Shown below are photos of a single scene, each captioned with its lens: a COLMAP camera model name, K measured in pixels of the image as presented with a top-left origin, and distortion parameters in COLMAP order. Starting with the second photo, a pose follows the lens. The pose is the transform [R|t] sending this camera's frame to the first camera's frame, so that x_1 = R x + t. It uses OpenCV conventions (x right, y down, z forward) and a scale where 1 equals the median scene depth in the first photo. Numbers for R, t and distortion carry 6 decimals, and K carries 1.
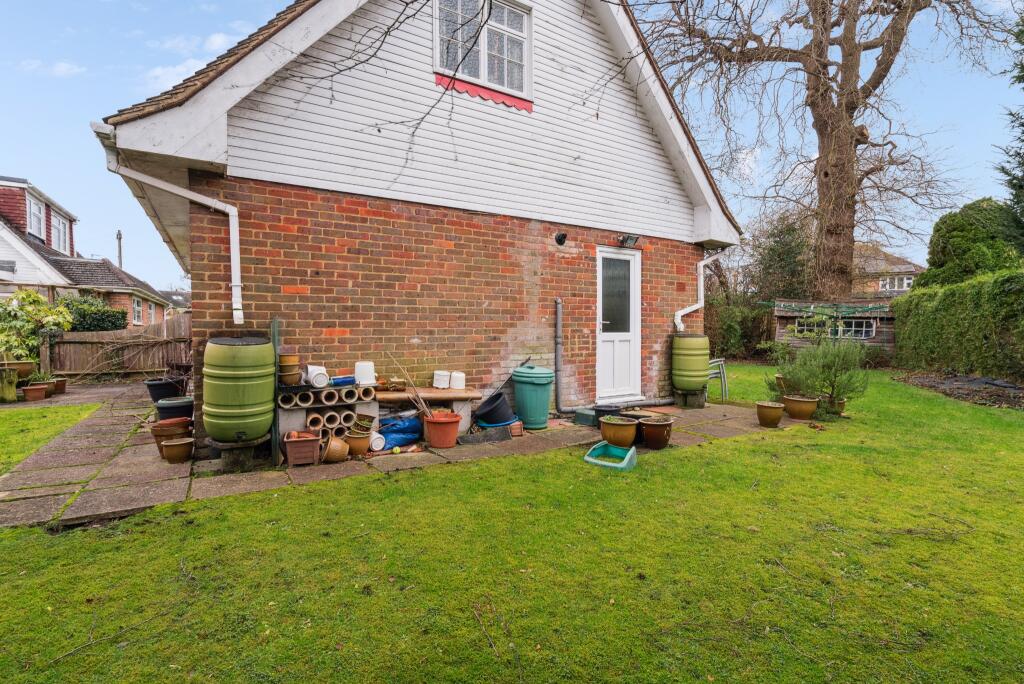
lens RADIAL K [[470.2, 0, 522.1], [0, 470.2, 343.4], [0, 0, 1]] dist [-0.009659, 0.002081]
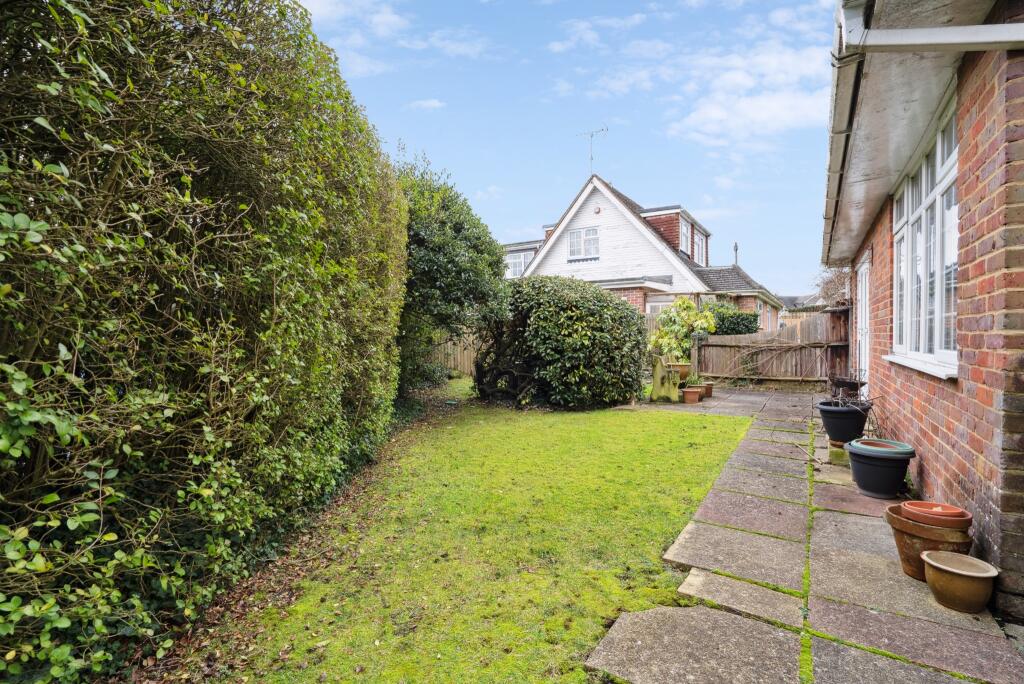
lens RADIAL K [[470.2, 0, 514.8], [0, 470.2, 338.3], [0, 0, 1]] dist [-0.009659, 0.002081]
pose [[0.426504, 0.008038, -0.904450, -0.218797], [-0.023237, 0.999728, -0.002073, -0.005660], [0.904187, 0.021901, 0.426575, 0.163887]]
